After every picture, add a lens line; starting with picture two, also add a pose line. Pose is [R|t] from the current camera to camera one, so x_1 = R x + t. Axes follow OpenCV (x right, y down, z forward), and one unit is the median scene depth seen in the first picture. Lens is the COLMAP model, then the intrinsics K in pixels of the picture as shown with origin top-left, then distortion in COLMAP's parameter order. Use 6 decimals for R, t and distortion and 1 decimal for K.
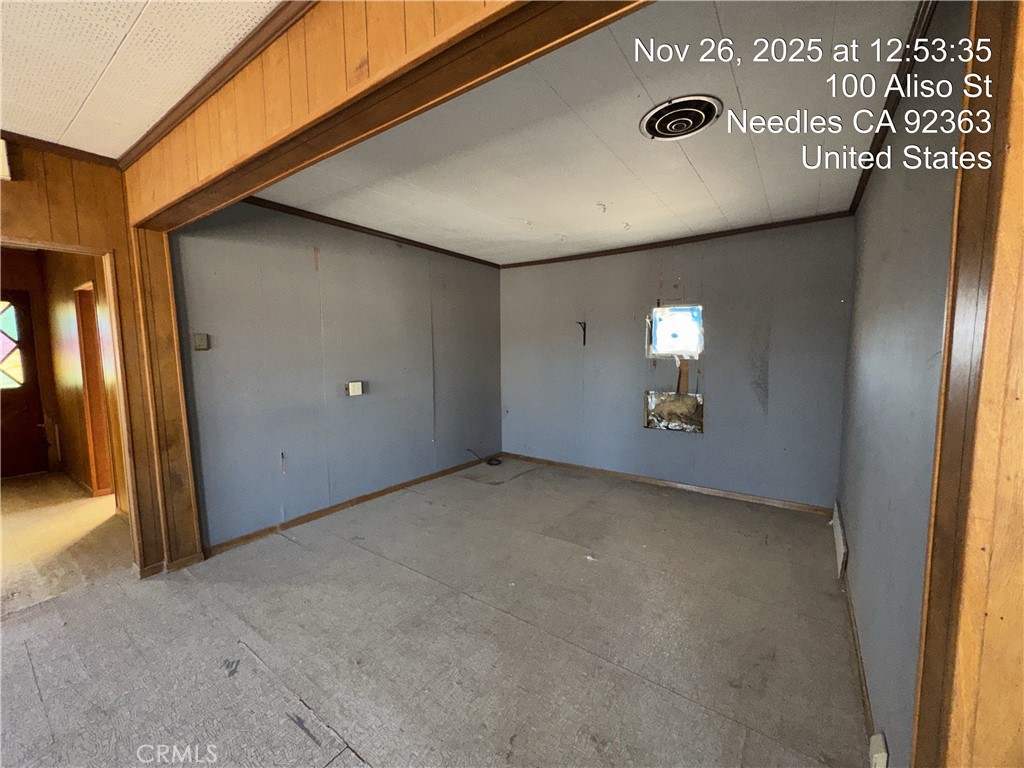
lens RADIAL K [[411.5, 0, 512.1], [0, 411.5, 382.9], [0, 0, 1]] dist [-0.003407, 0.000076]
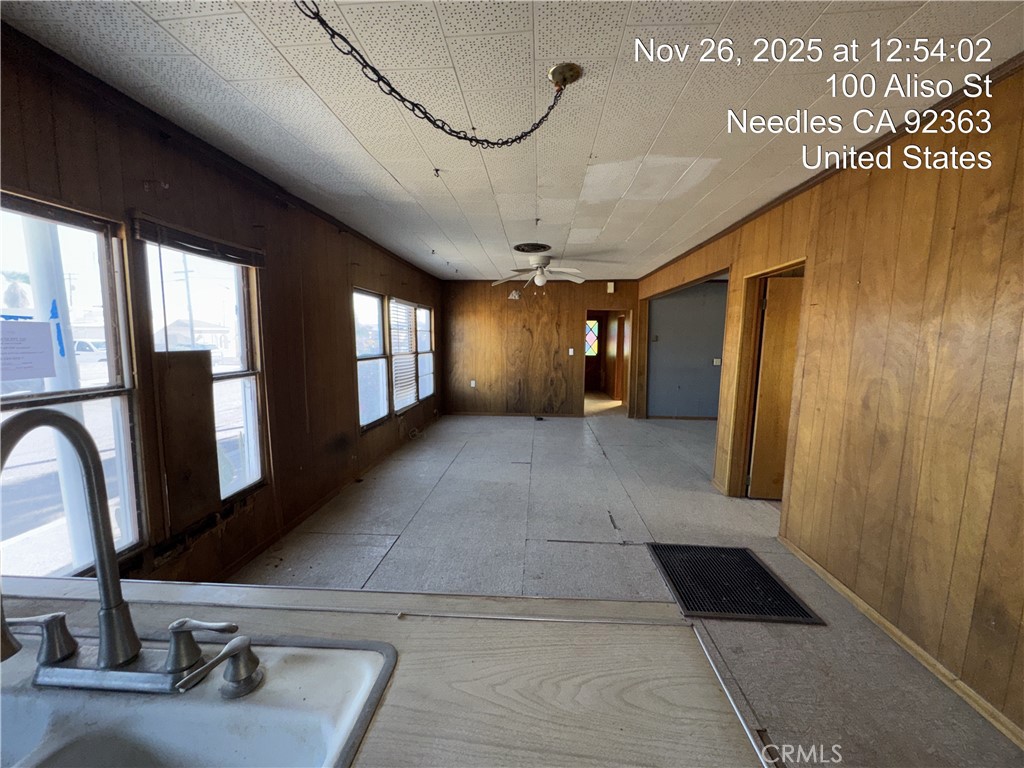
lens RADIAL K [[411.5, 0, 509.9], [0, 411.5, 386.9], [0, 0, 1]] dist [-0.003407, 0.000076]
pose [[0.513976, 0.111556, -0.850520, 0.746335], [-0.090456, 0.993028, 0.075584, 0.067553], [0.853022, 0.038087, 0.520483, -0.827261]]
